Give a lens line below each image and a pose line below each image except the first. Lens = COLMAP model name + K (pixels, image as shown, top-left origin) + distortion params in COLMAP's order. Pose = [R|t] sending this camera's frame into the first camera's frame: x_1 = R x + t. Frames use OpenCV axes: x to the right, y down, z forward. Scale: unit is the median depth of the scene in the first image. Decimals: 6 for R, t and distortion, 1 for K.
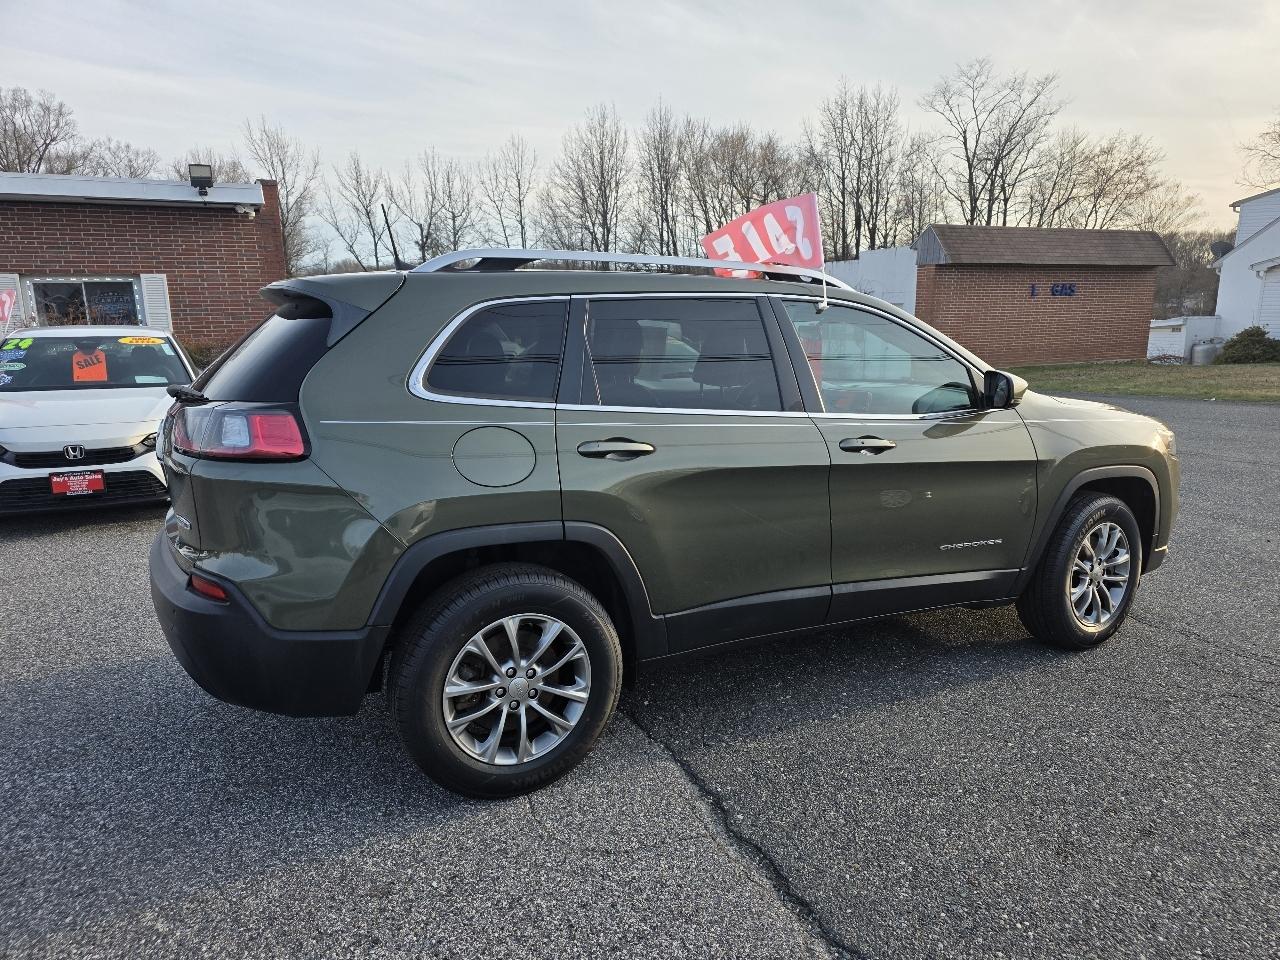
lens RADIAL K [[858.9, 0, 642.9], [0, 858.9, 489.2], [0, 0, 1]] dist [0.053775, -0.041450]
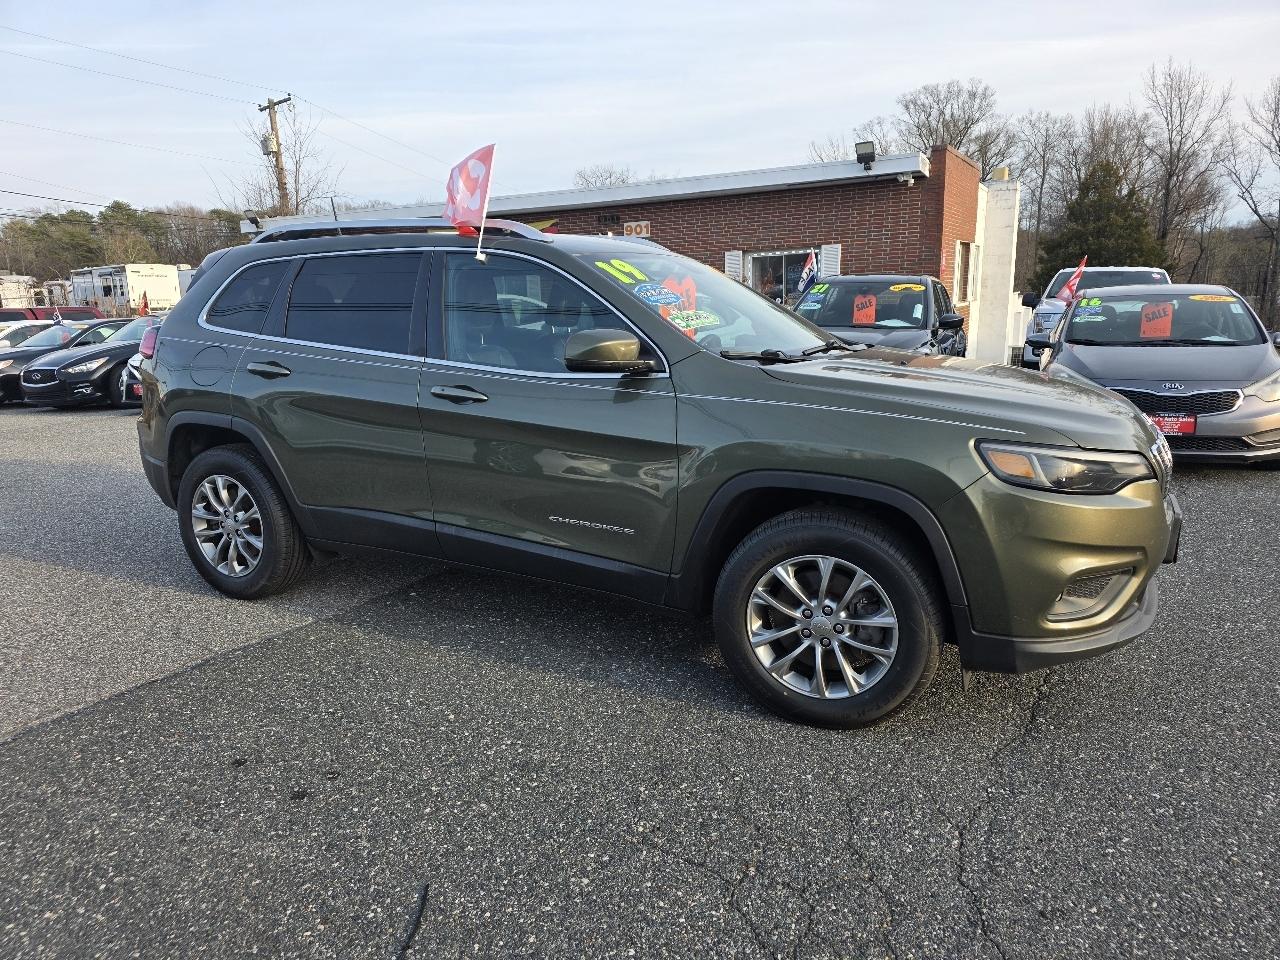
lens RADIAL K [[858.9, 0, 646.2], [0, 858.9, 494.5], [0, 0, 1]] dist [0.053775, -0.041450]
pose [[0.574511, 0.180531, -0.798339, 0.290201], [-0.144105, 0.982446, 0.118461, -0.020701], [0.805711, 0.046988, 0.590442, 0.137930]]
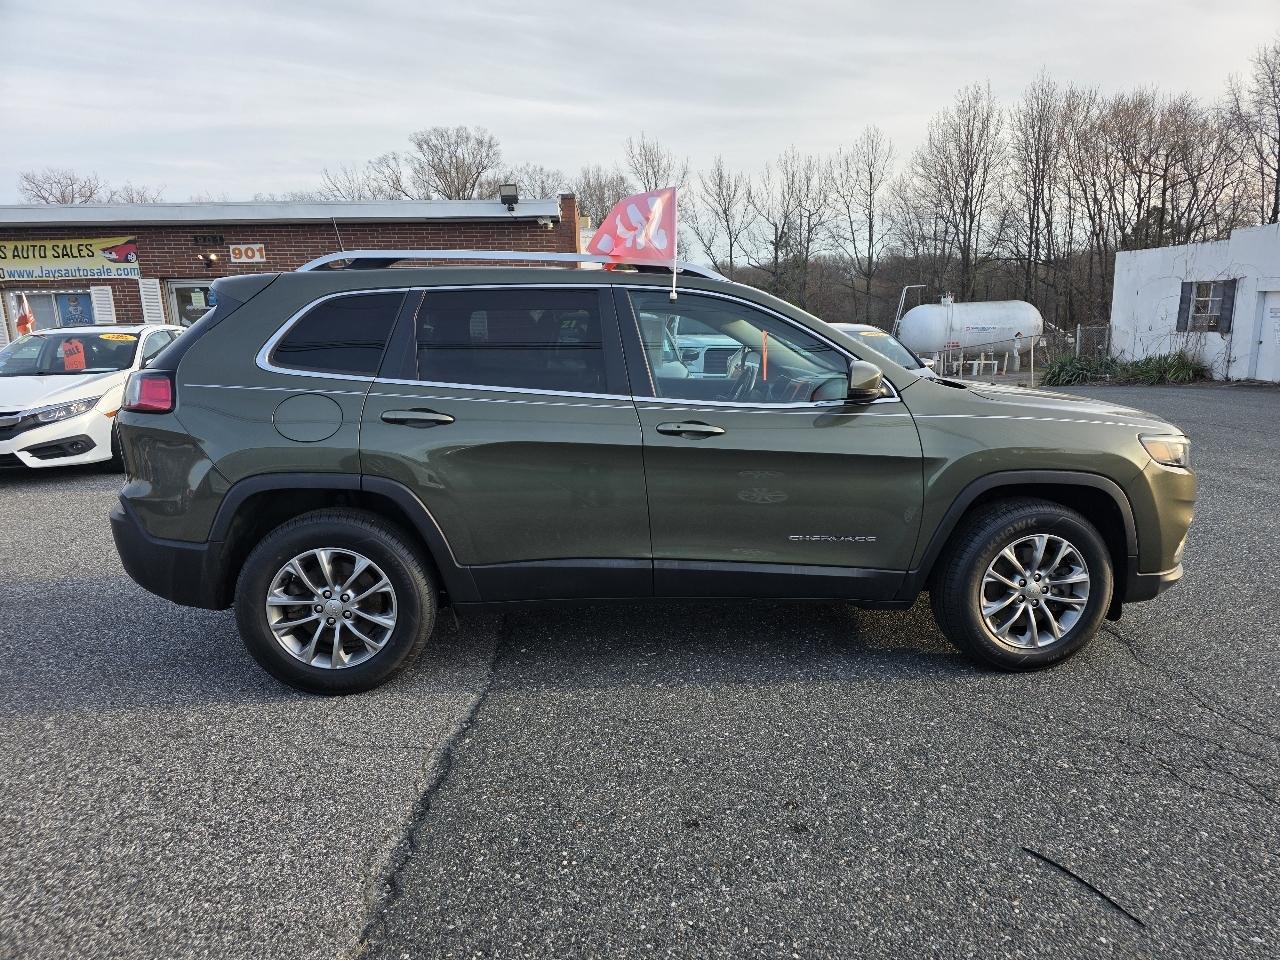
lens RADIAL K [[858.9, 0, 655.7], [0, 858.9, 494.9], [0, 0, 1]] dist [0.053775, -0.041450]
pose [[0.919828, 0.073891, -0.385301, 0.148582], [-0.070194, 0.997252, 0.023674, 0.001460], [0.385991, 0.005269, 0.922487, 0.006689]]
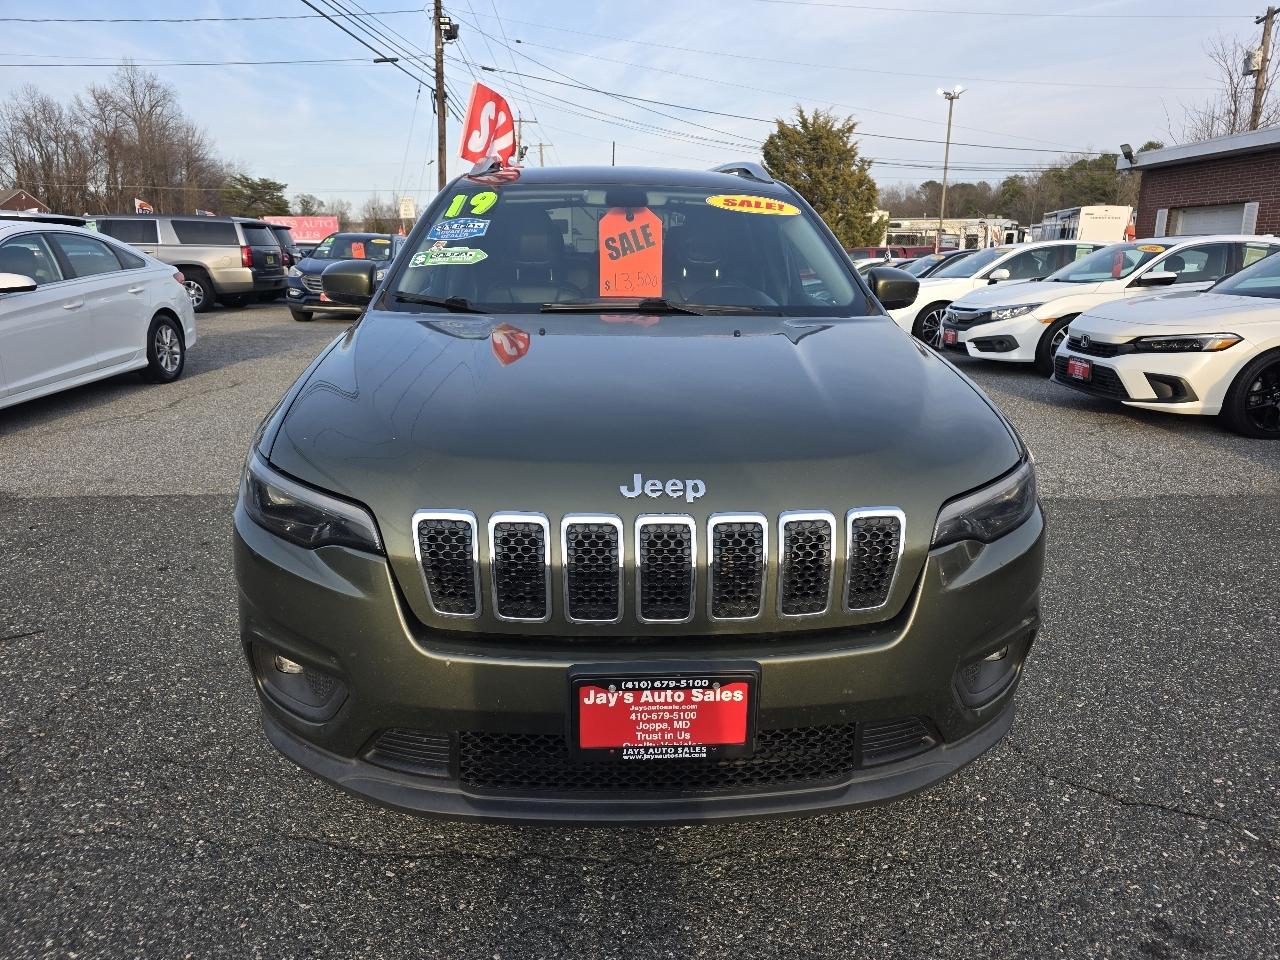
lens RADIAL K [[858.9, 0, 649.8], [0, 858.9, 485.0], [0, 0, 1]] dist [0.053775, -0.041450]
pose [[-0.415047, 0.248052, -0.875332, 0.281030], [-0.178894, 0.921081, 0.345841, -0.071697], [0.892038, 0.300132, -0.337917, 0.413195]]
